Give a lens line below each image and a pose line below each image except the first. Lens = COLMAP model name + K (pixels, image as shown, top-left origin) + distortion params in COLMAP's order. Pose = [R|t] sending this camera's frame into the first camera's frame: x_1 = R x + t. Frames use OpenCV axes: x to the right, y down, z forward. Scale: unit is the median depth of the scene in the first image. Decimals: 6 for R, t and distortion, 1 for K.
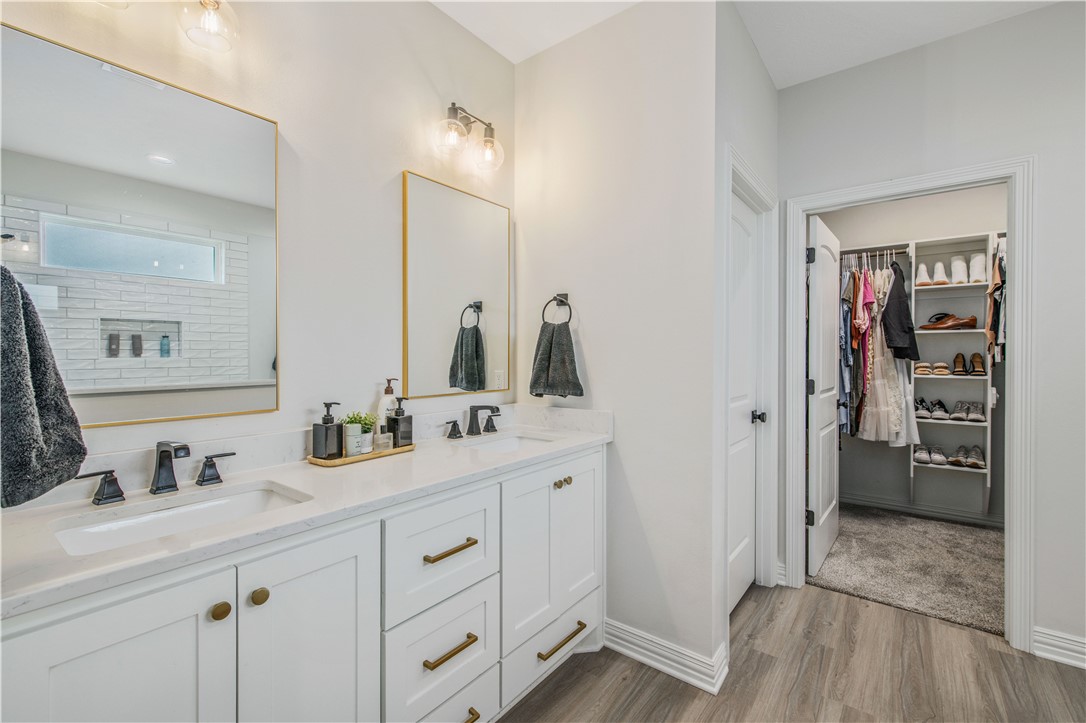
lens RADIAL K [[475.5, 0, 542.5], [0, 475.5, 359.0], [0, 0, 1]] dist [0.005396, 0.000271]
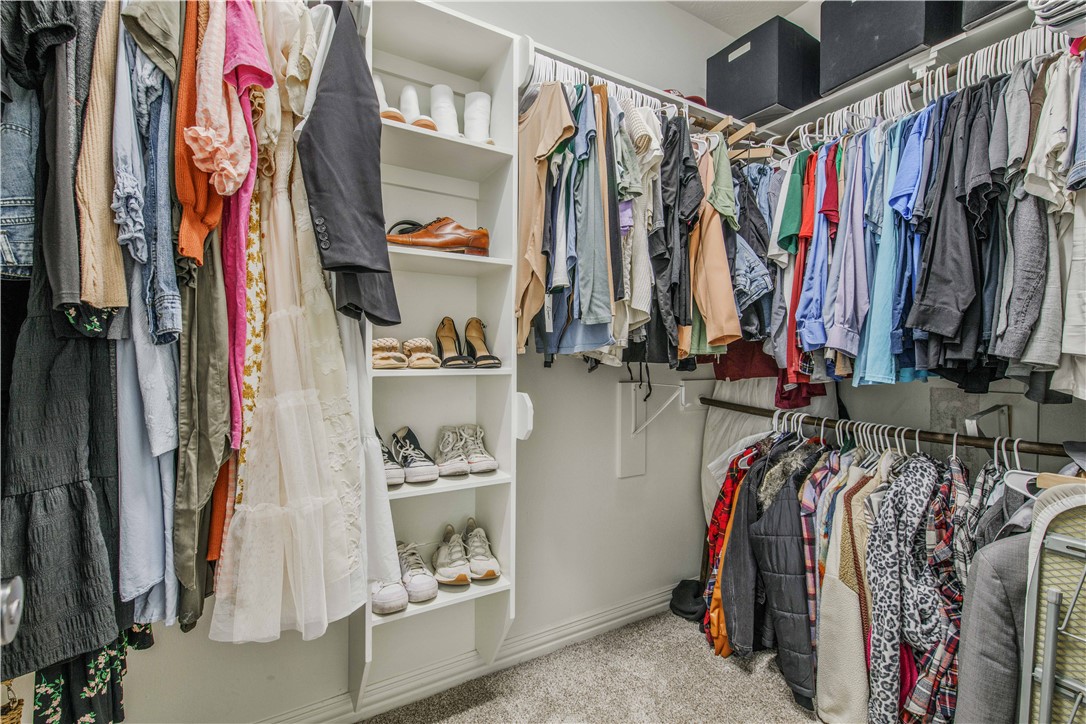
lens RADIAL K [[475.5, 0, 541.6], [0, 475.5, 362.8], [0, 0, 1]] dist [0.005396, 0.000271]
pose [[0.366683, -0.013724, 0.930245, 0.506768], [0.003787, 0.999905, 0.013259, 0.024415], [-0.930338, -0.001339, 0.366700, 0.765262]]
